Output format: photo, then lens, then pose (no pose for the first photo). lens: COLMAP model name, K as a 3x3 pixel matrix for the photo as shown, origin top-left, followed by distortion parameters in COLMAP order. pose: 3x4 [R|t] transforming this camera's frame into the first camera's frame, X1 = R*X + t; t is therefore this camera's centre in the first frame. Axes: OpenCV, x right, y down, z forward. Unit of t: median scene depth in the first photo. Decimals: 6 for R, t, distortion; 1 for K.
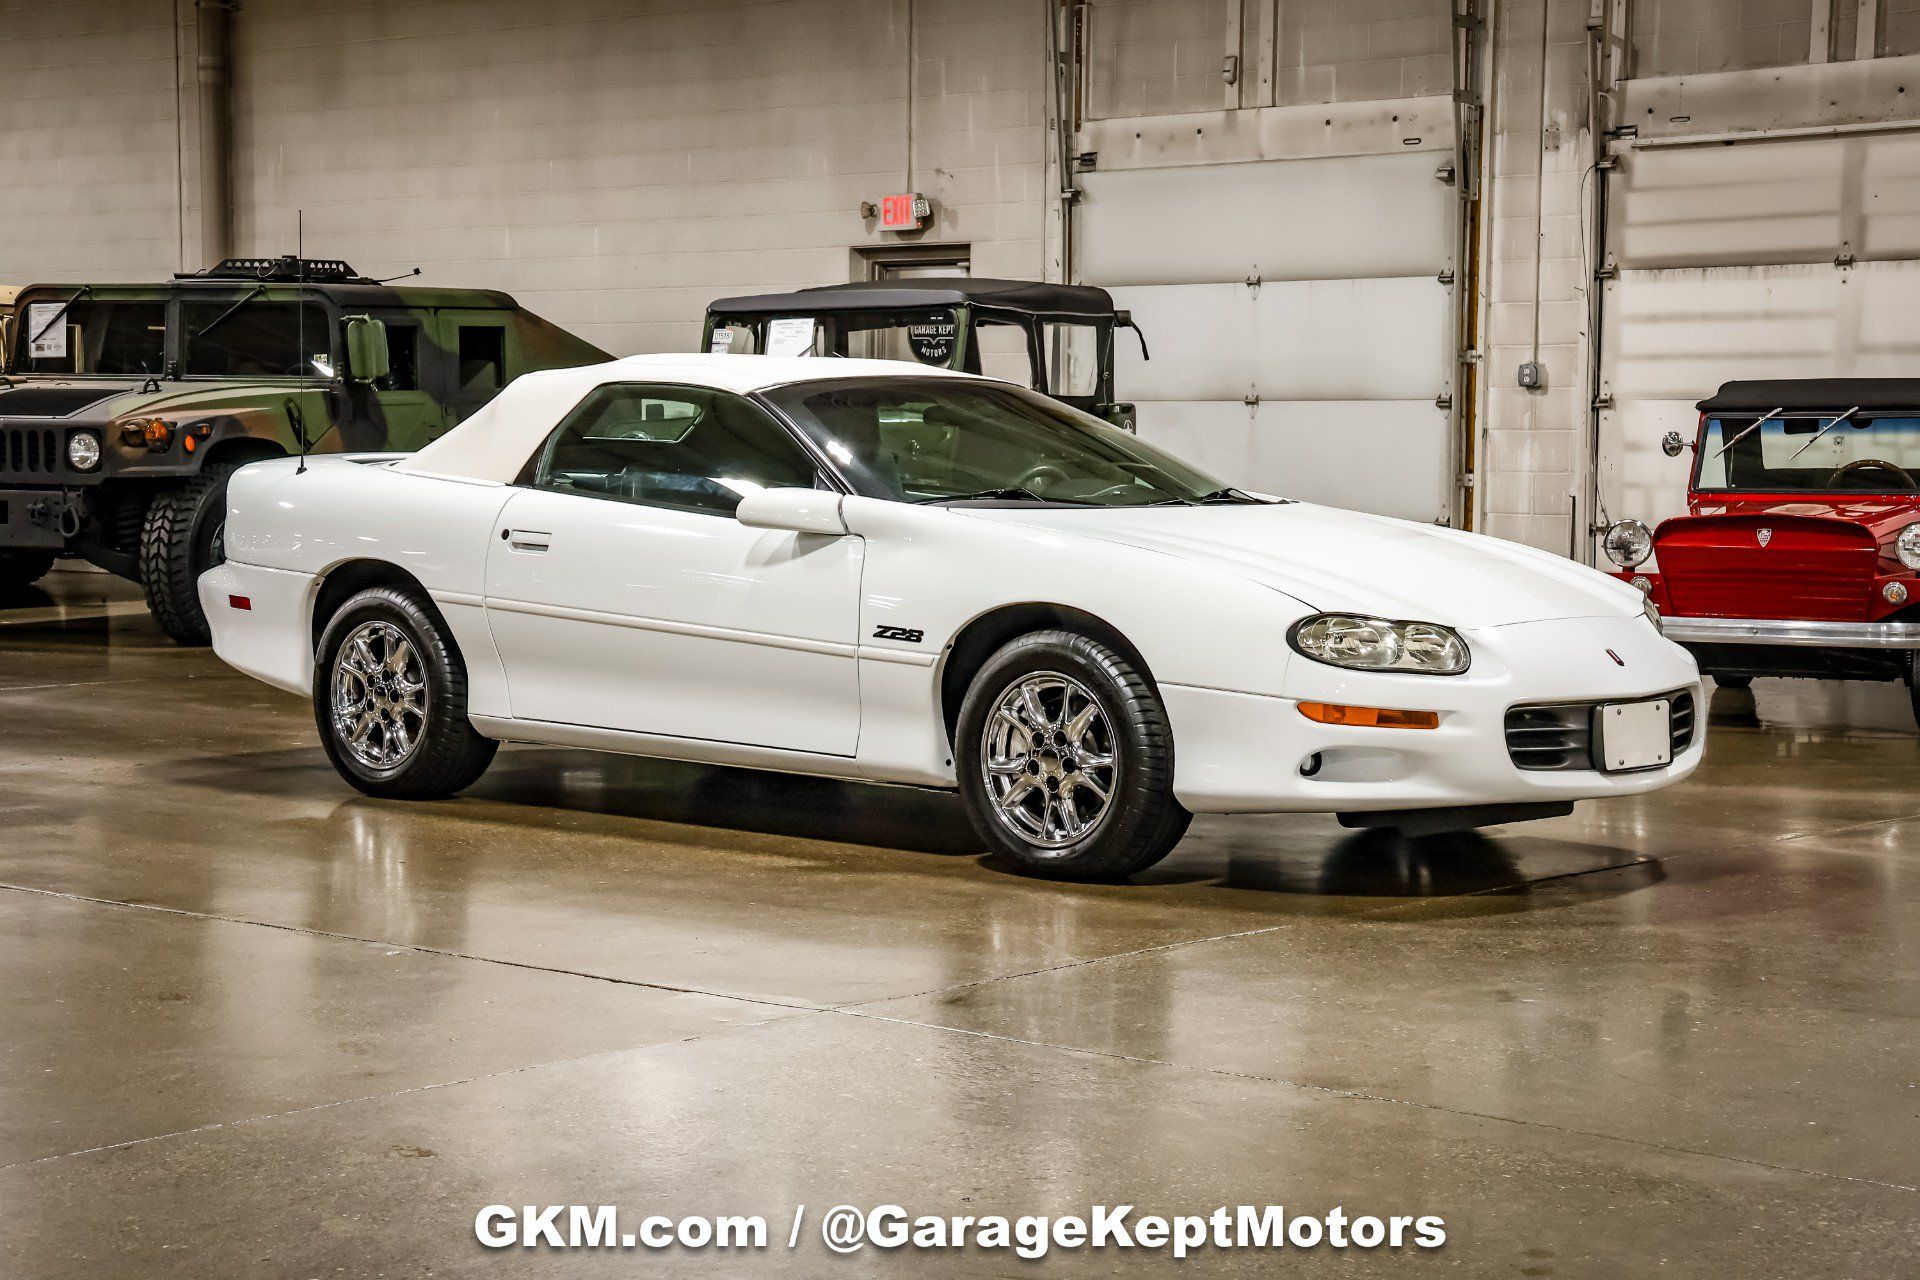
lens RADIAL K [[3496.5, 0, 969.0], [0, 3496.5, 638.3], [0, 0, 1]] dist [0.205562, 0.816722]
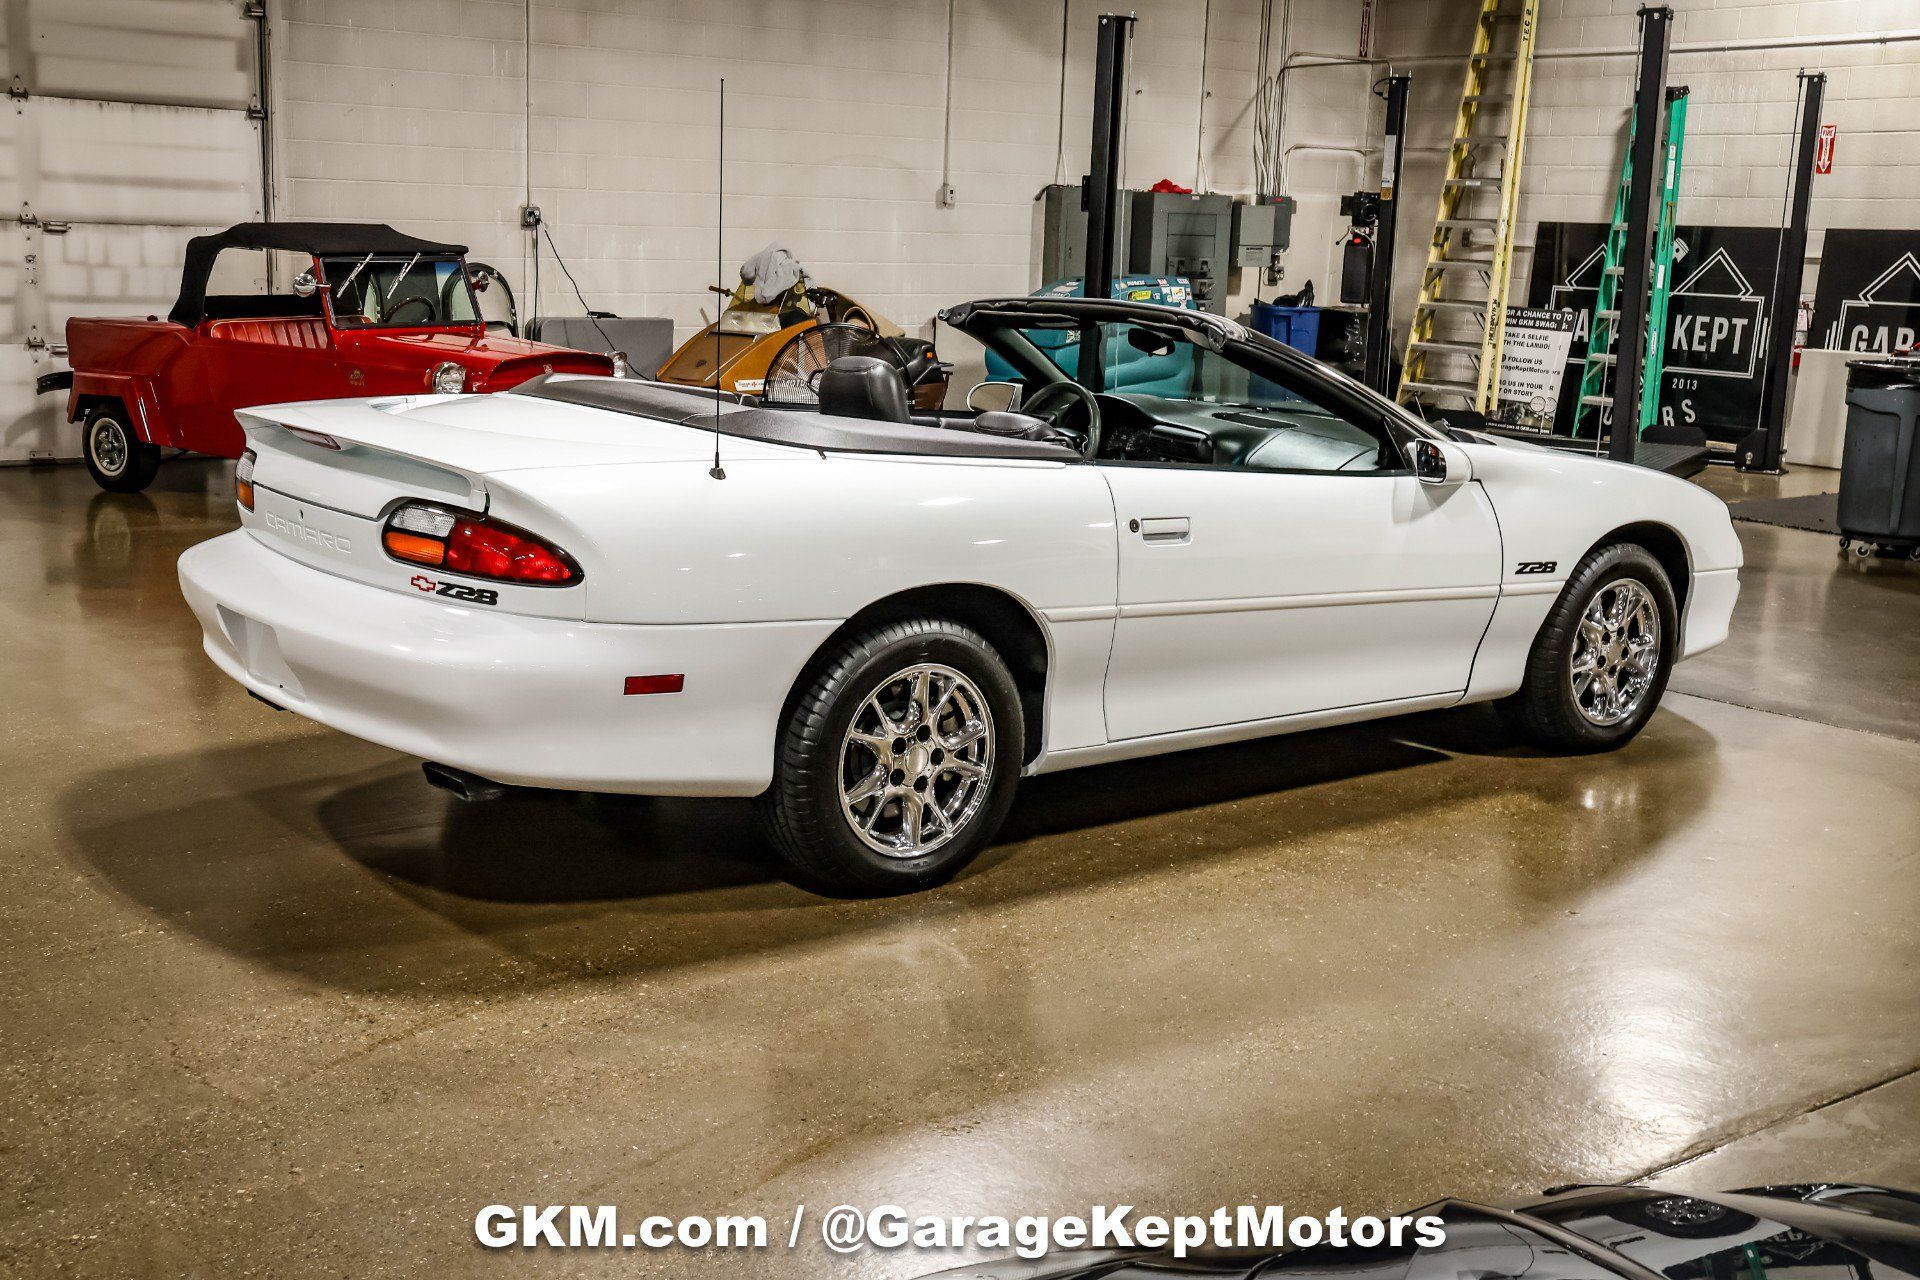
lens RADIAL K [[2185.9, 0, 960.0], [0, 2185.9, 640.0], [0, 0, 1]] dist [-0.047525, 0.340653]
pose [[0.174593, -0.194896, 0.965159, -0.377696], [0.026055, 0.980786, 0.193339, -0.061195], [-0.984296, -0.008609, 0.176317, 0.563038]]
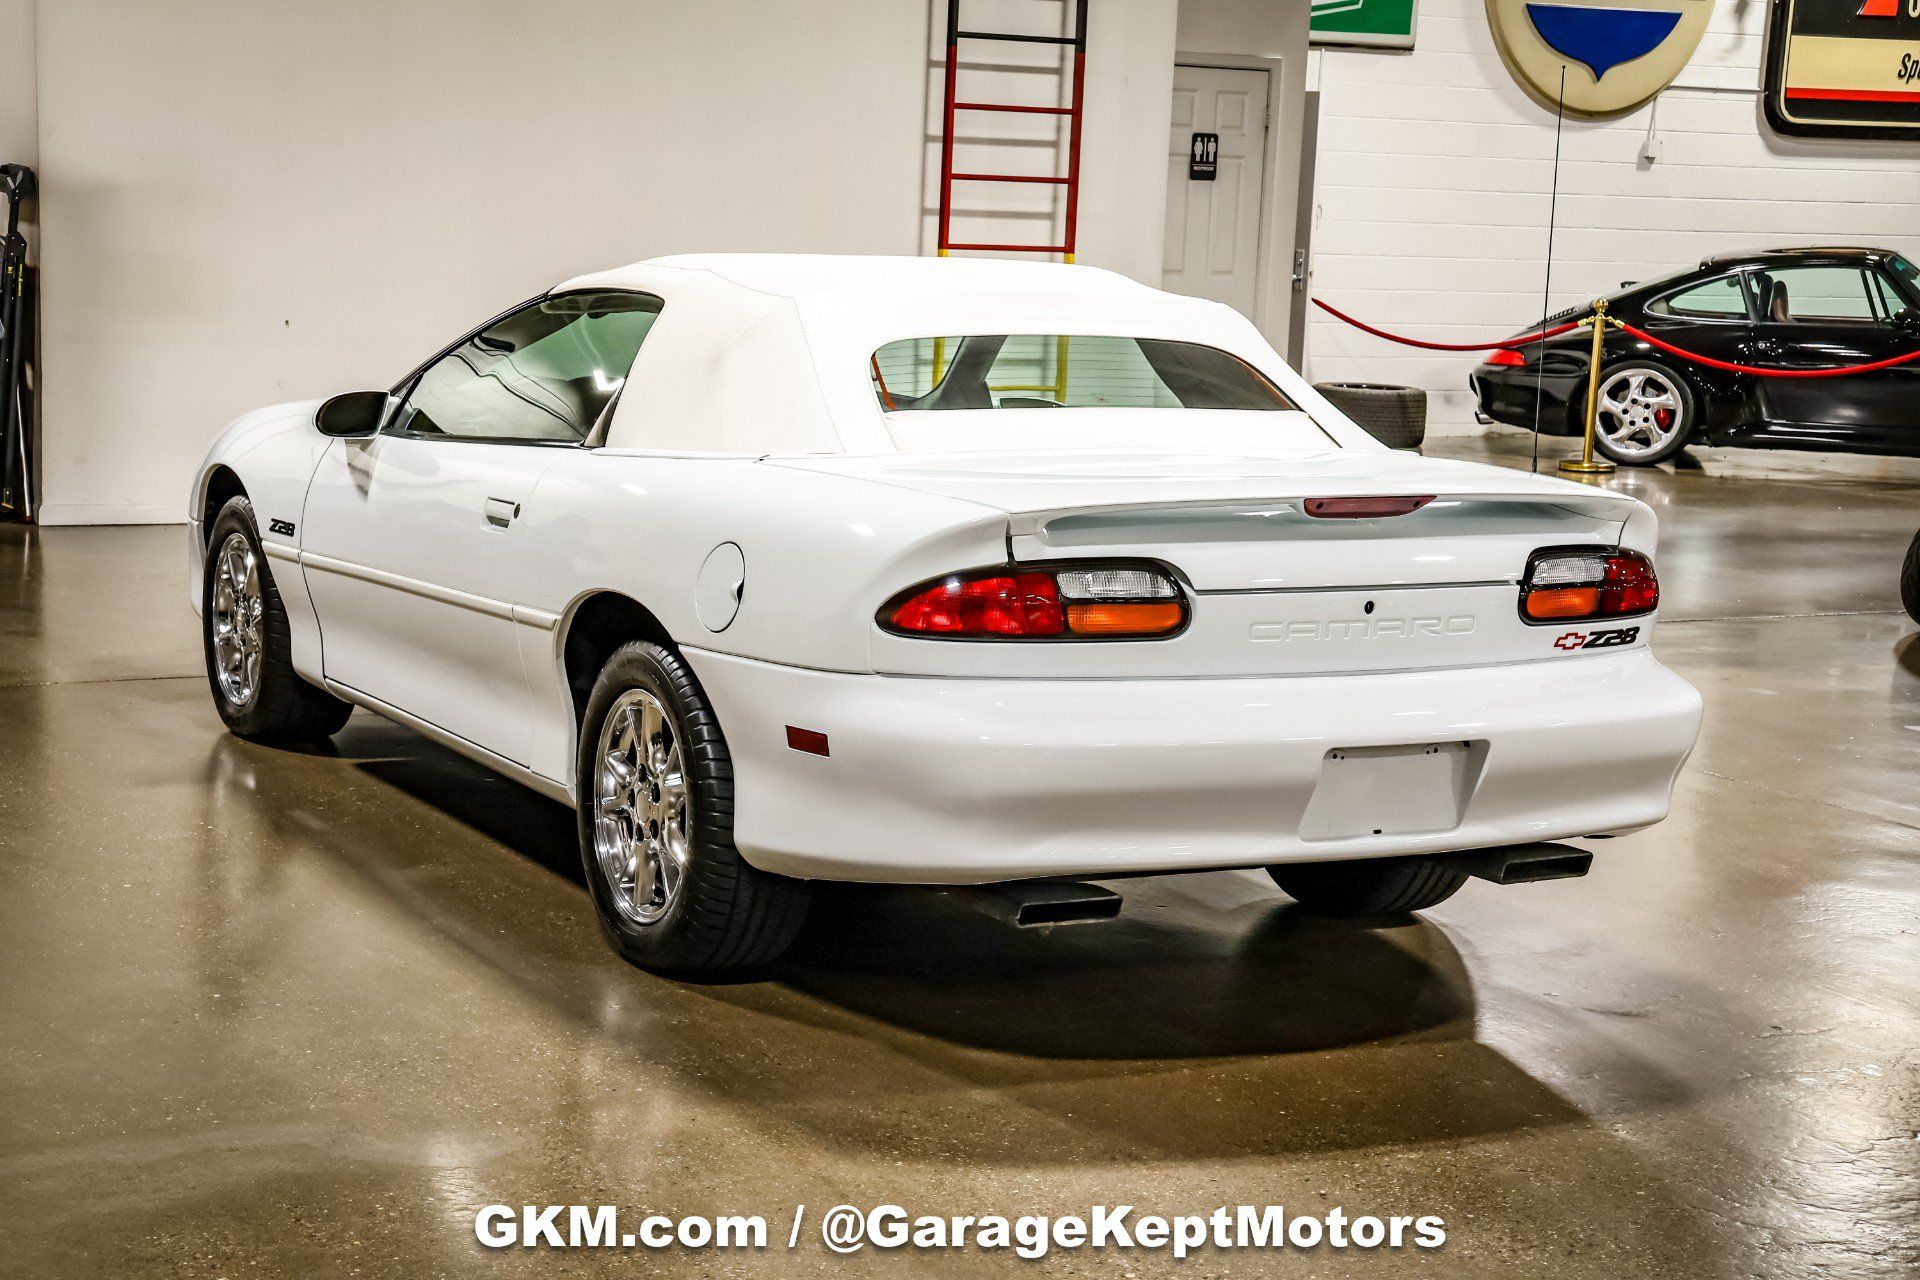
lens RADIAL K [[2986.9, 0, 955.2], [0, 2986.9, 598.5], [0, 0, 1]] dist [0.171529, 0.104826]
pose [[-0.929707, -0.097880, 0.355056, -0.184005], [-0.027929, 0.980000, 0.197030, -0.083774], [-0.367240, 0.173264, -0.913846, 0.988545]]
